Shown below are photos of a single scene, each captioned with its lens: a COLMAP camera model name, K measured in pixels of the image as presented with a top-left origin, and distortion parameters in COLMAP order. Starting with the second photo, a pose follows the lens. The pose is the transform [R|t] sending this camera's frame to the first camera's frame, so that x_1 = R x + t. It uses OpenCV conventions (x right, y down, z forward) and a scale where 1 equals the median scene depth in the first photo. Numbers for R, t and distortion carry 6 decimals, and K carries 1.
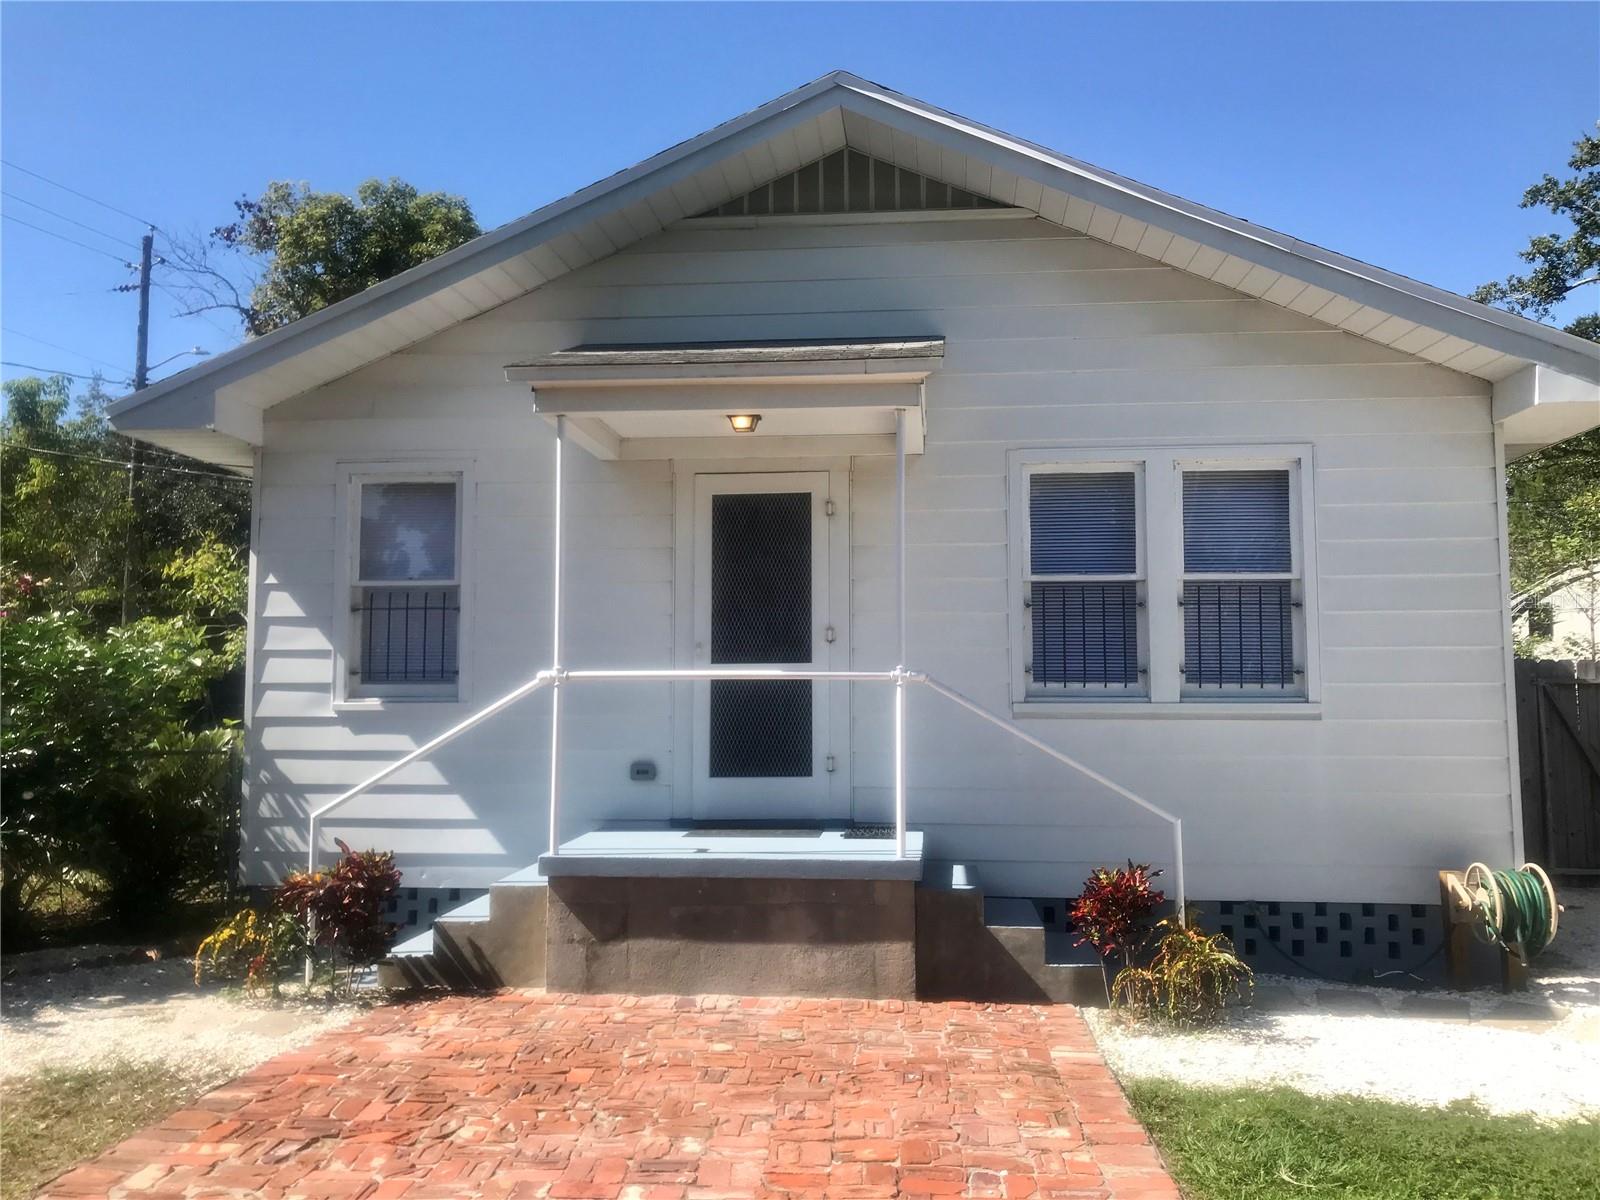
lens RADIAL K [[1309.3, 0, 804.7], [0, 1309.3, 591.4], [0, 0, 1]] dist [0.010133, -0.008014]
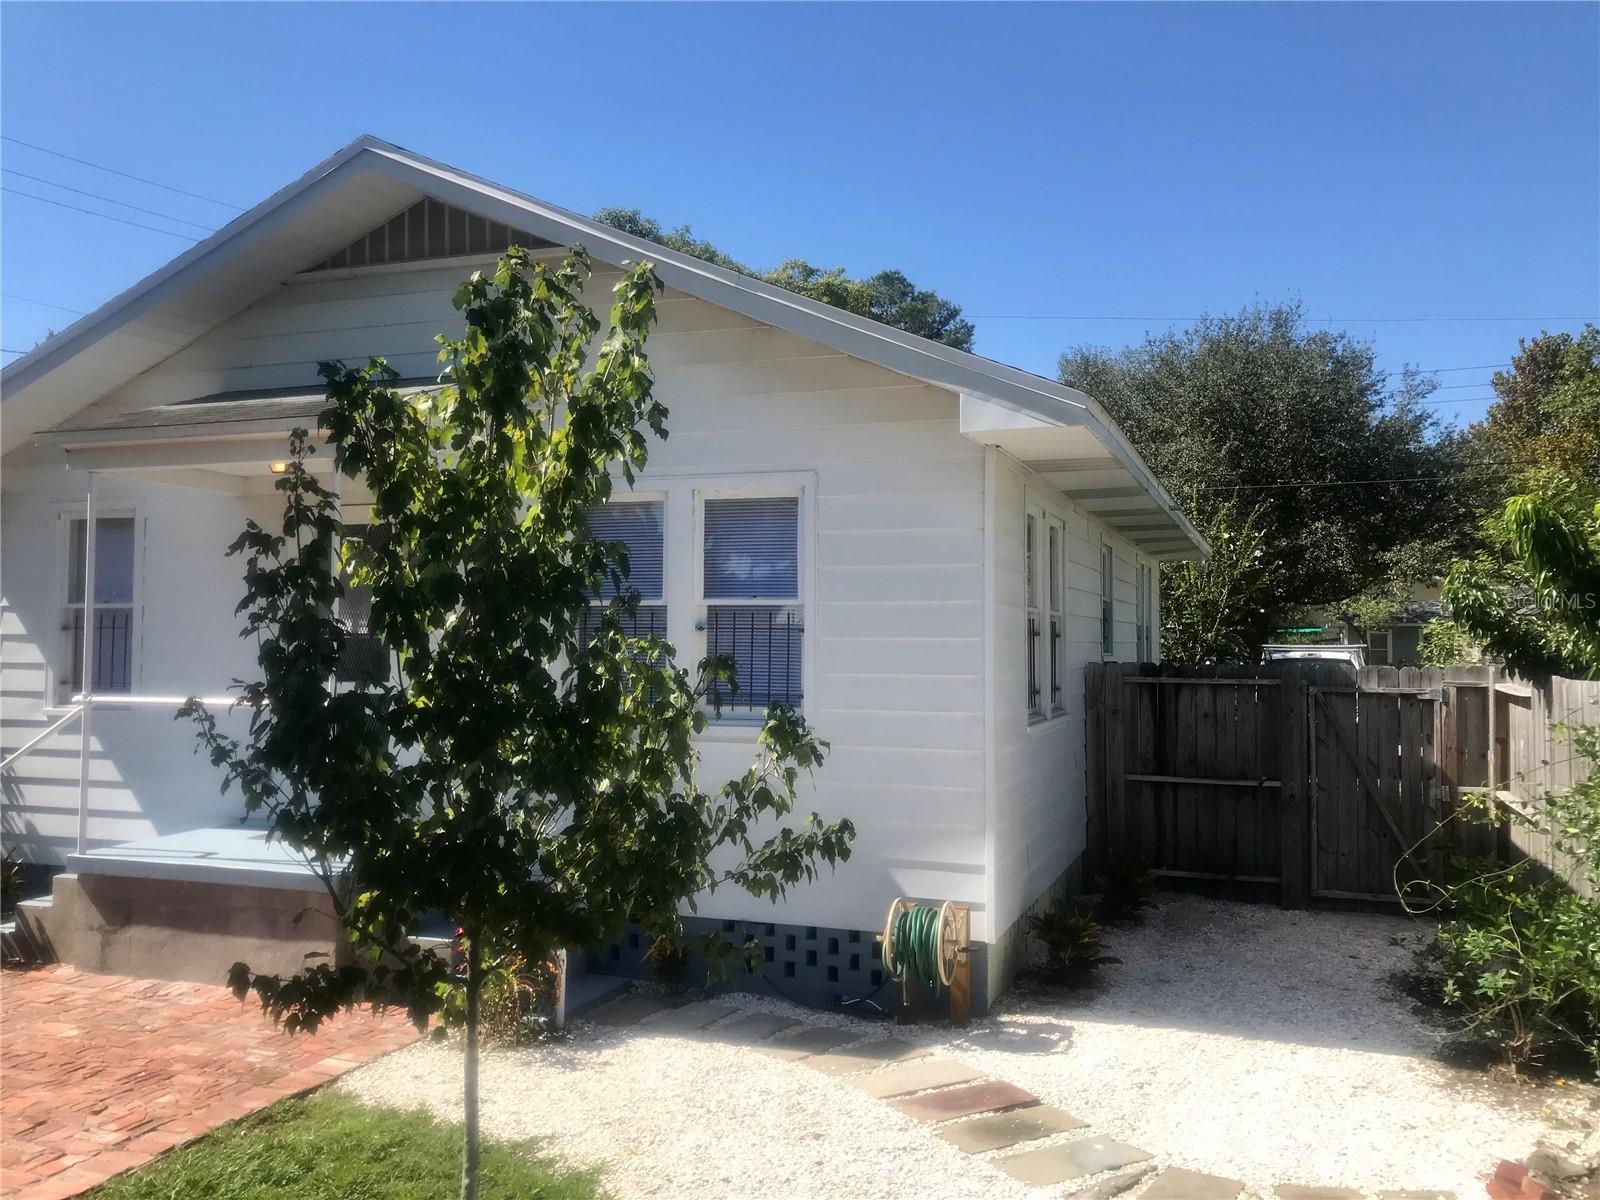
lens RADIAL K [[1309.3, 0, 804.7], [0, 1309.3, 591.4], [0, 0, 1]] dist [0.010133, -0.008014]
pose [[0.972276, -0.002456, -0.233823, 0.683832], [0.012346, 0.999089, 0.040842, -0.069329], [0.233510, -0.042596, 0.971421, 0.027001]]
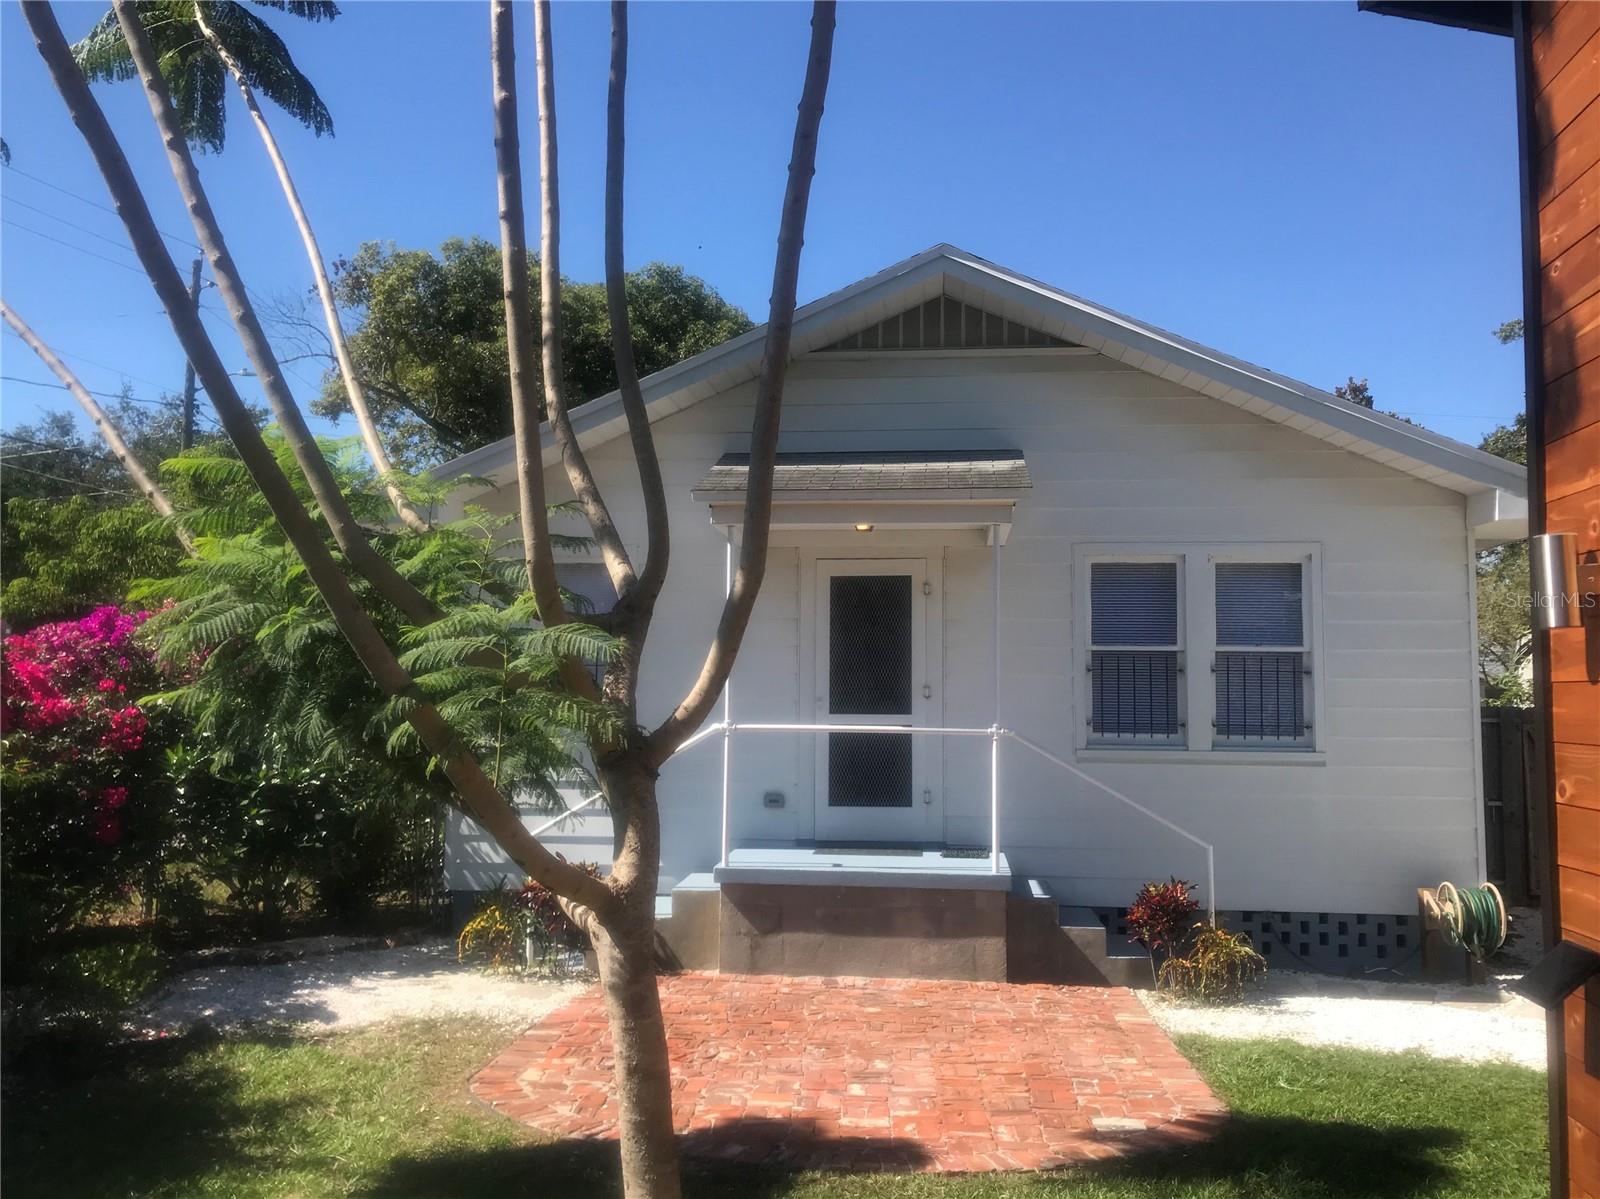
lens RADIAL K [[1369.4, 0, 791.3], [0, 1369.4, 600.9], [0, 0, 1]] dist [0.004669, -0.013617]
pose [[0.999861, 0.009041, -0.013999, -0.106056], [-0.009000, 0.999955, 0.003027, -0.064473], [0.014026, -0.002901, 0.999897, -0.338483]]
